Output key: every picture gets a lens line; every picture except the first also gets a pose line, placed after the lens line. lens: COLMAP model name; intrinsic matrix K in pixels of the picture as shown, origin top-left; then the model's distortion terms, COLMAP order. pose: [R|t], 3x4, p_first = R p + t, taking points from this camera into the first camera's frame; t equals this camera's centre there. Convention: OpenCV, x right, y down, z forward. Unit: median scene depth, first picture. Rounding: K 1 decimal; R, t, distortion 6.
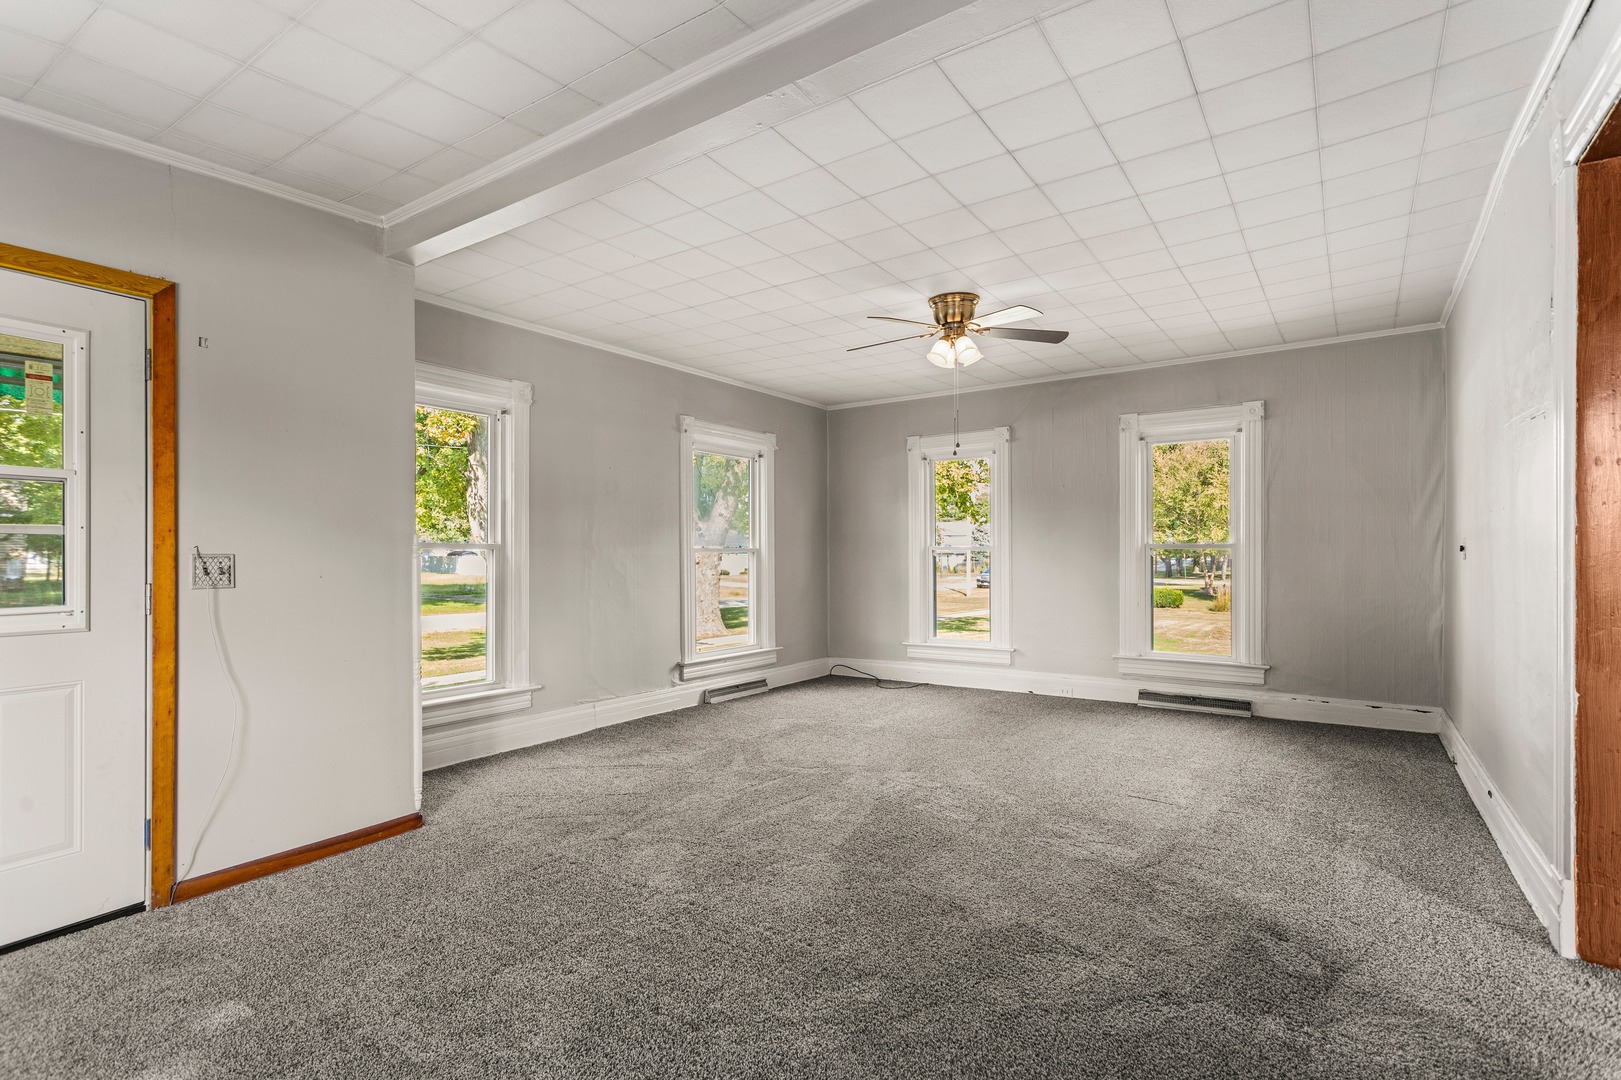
lens RADIAL K [[791.3, 0, 808.3], [0, 791.3, 547.7], [0, 0, 1]] dist [-0.000176, 0.000758]
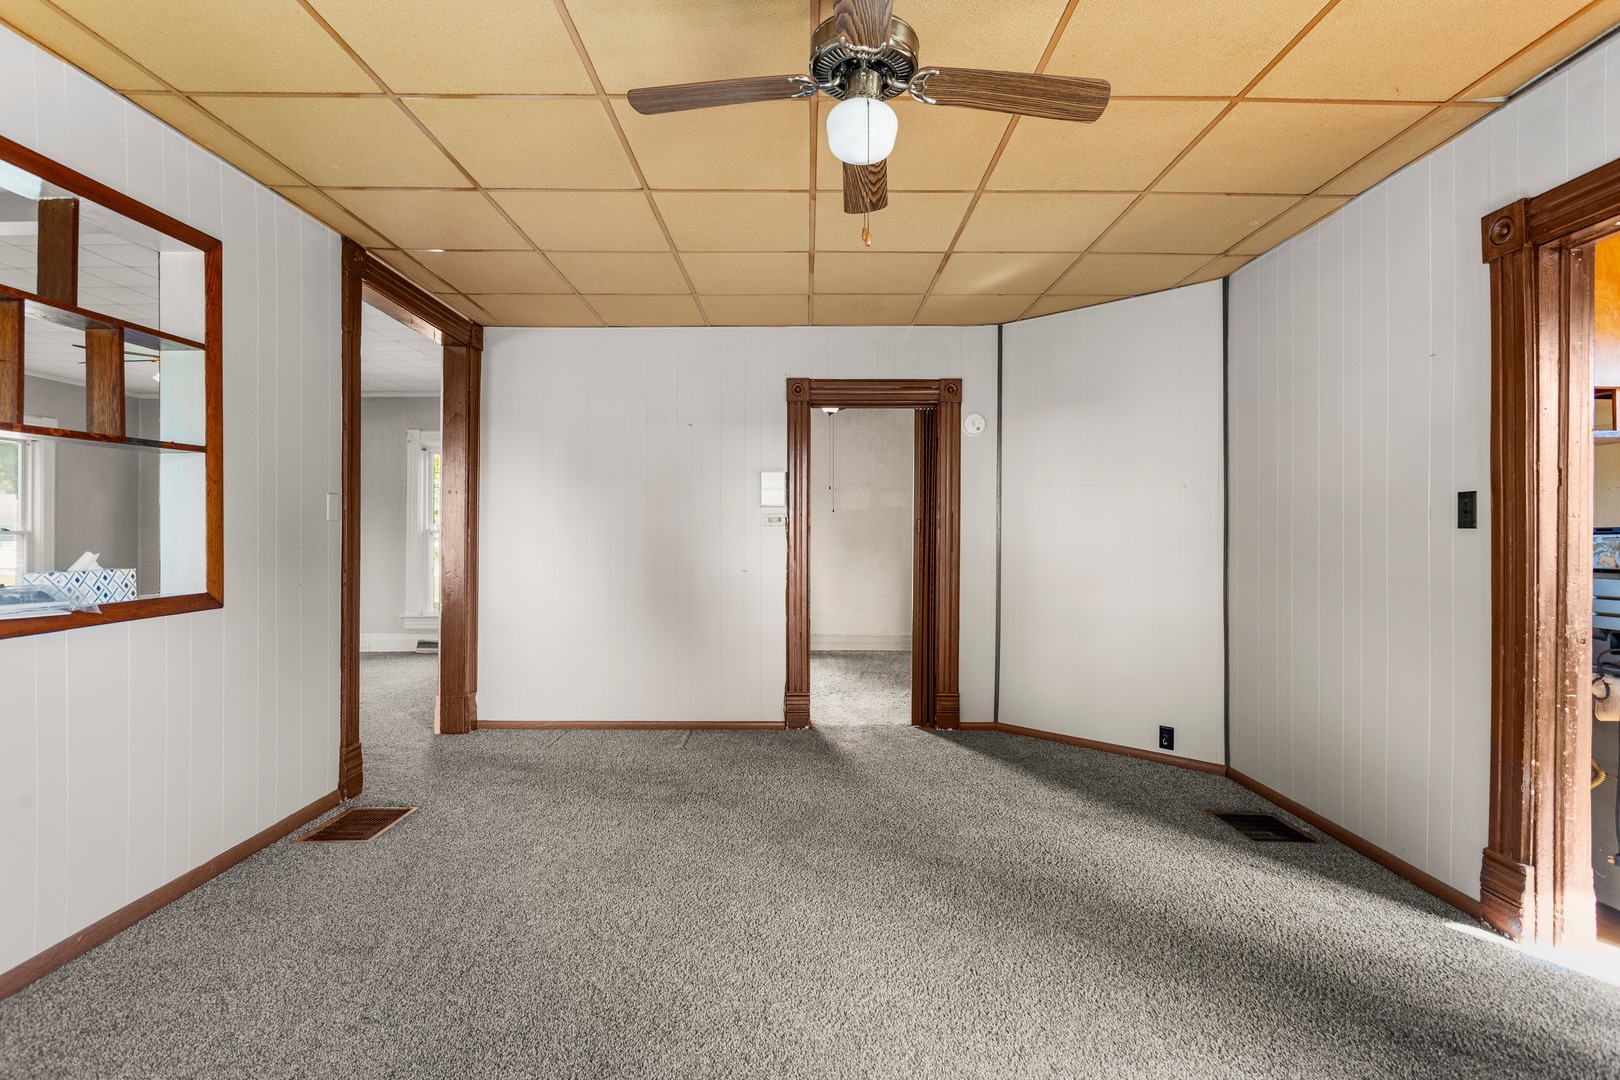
lens RADIAL K [[790.8, 0, 809.5], [0, 790.8, 537.3], [0, 0, 1]] dist [-0.000176, 0.000758]
pose [[0.830436, 0.004028, 0.557099, 0.223969], [-0.007380, 0.999966, 0.003770, -0.001913], [-0.557064, -0.007242, 0.830438, -0.448509]]
